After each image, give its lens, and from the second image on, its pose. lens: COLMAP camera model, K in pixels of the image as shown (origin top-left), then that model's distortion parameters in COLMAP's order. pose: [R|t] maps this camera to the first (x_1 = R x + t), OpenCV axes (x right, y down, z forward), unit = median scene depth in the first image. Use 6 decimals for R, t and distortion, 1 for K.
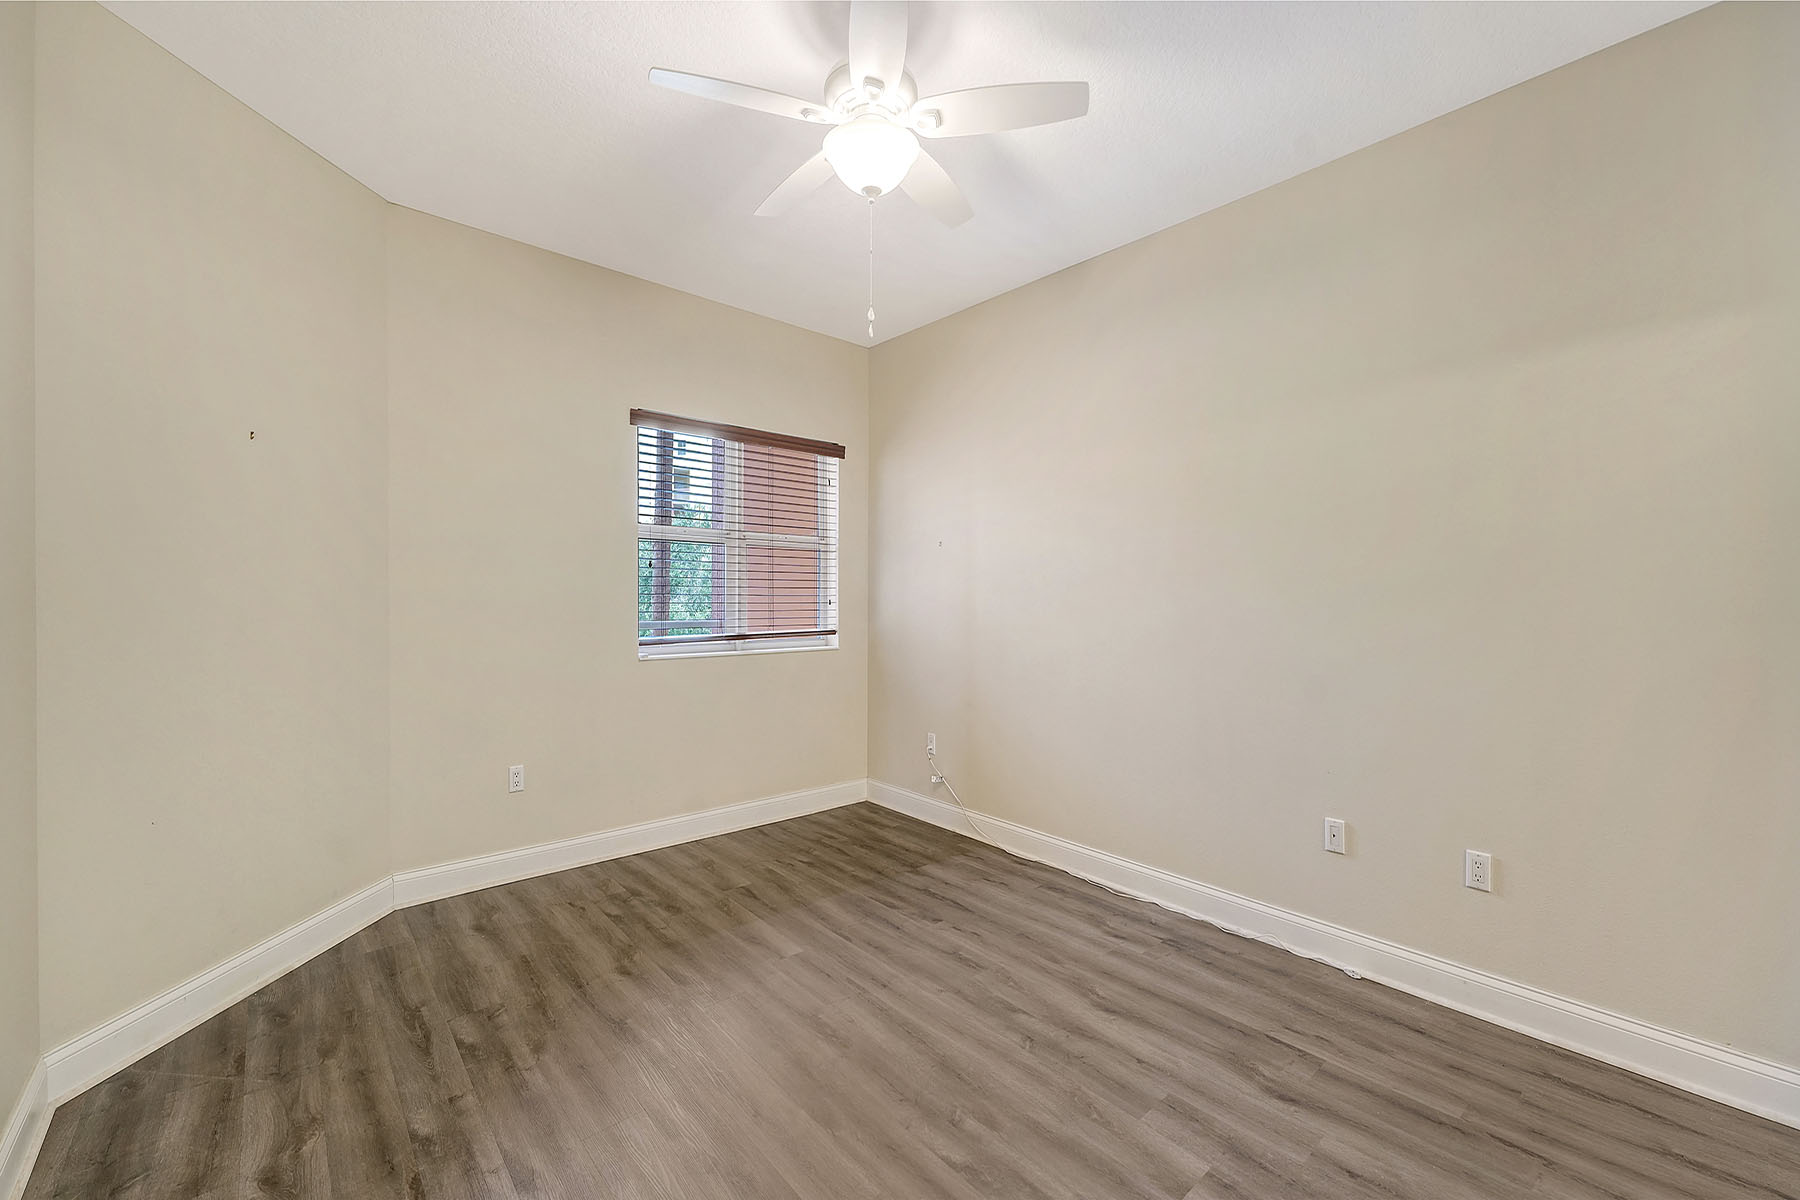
lens RADIAL K [[737.9, 0, 900.8], [0, 737.9, 593.1], [0, 0, 1]] dist [-0.010792, -0.000281]
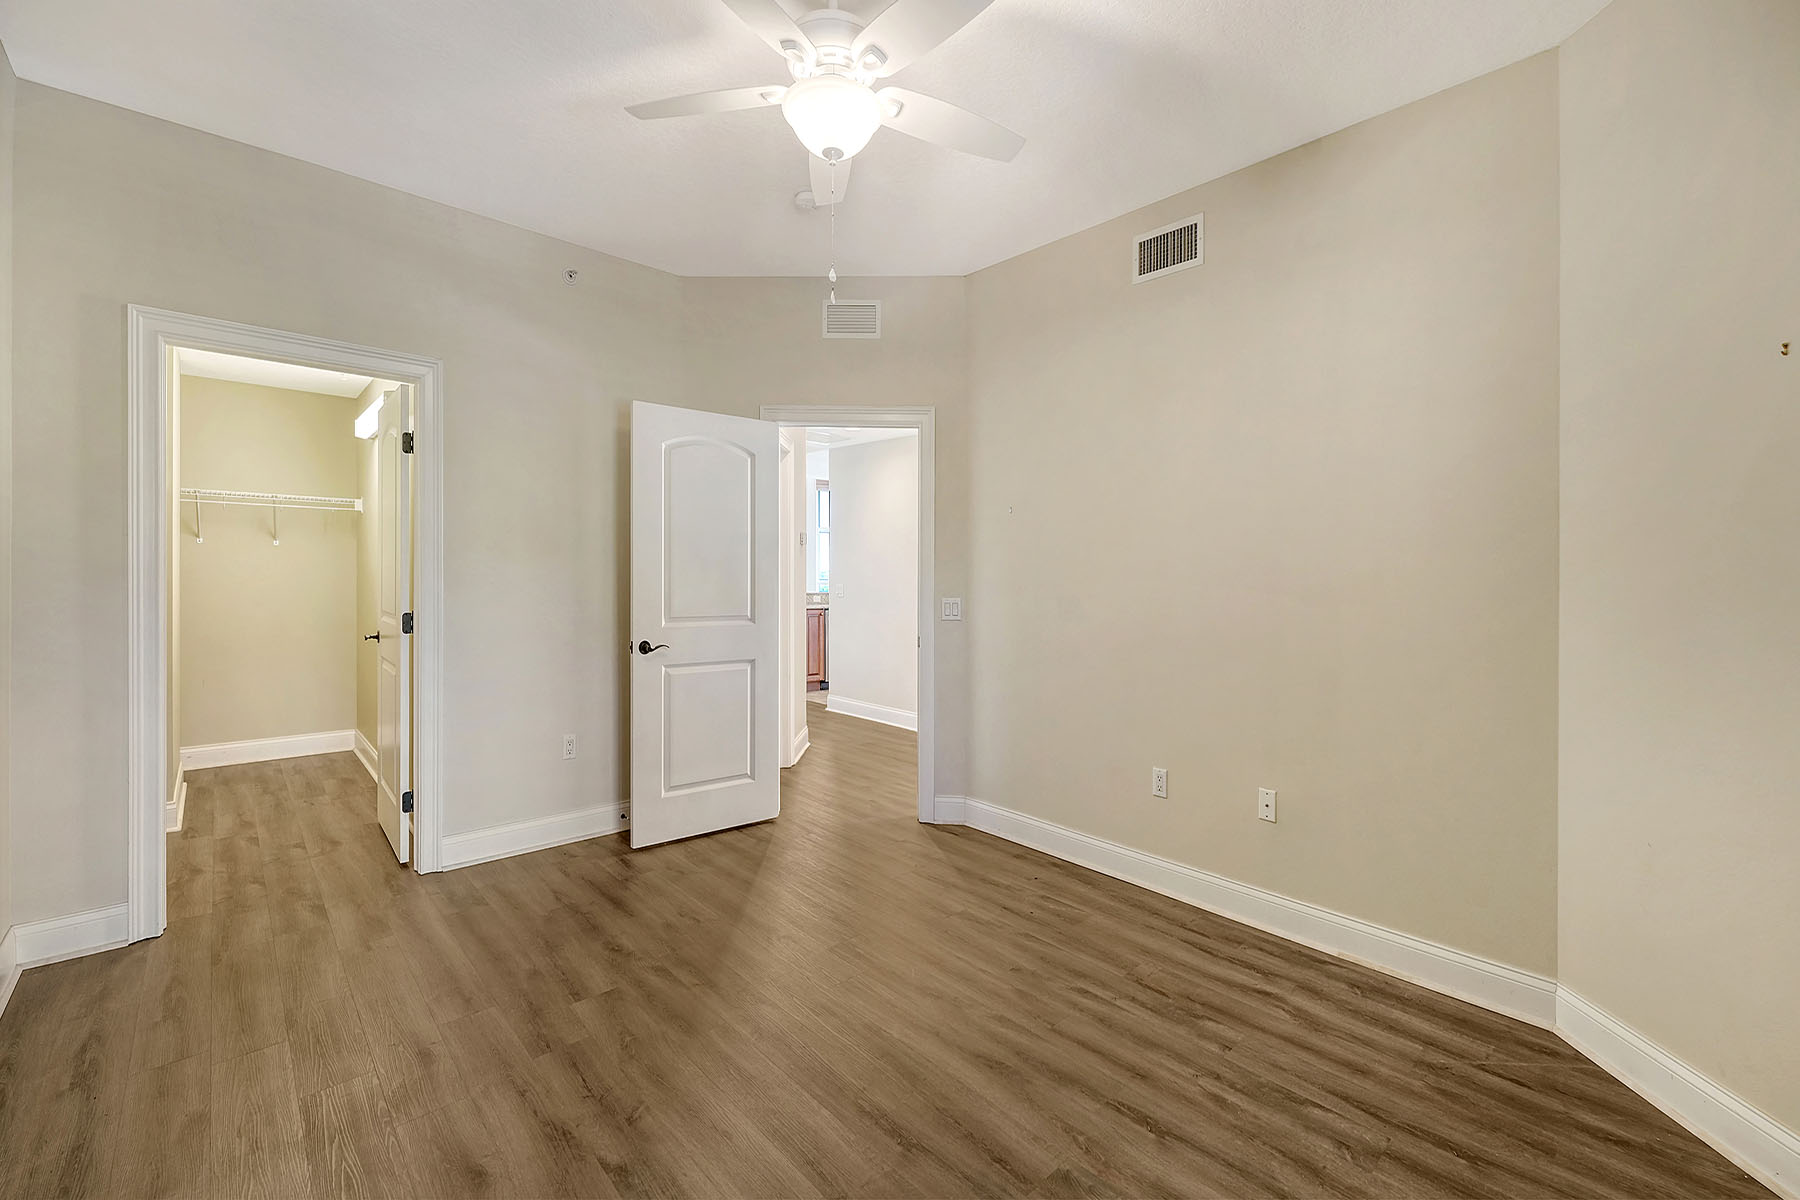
lens RADIAL K [[737.9, 0, 900.0], [0, 737.9, 586.2], [0, 0, 1]] dist [-0.010792, -0.000281]
pose [[-0.999561, -0.018788, -0.022917, -0.095589], [-0.019206, 0.999651, 0.018152, 0.009886], [0.022568, 0.018584, -0.999573, 1.955937]]
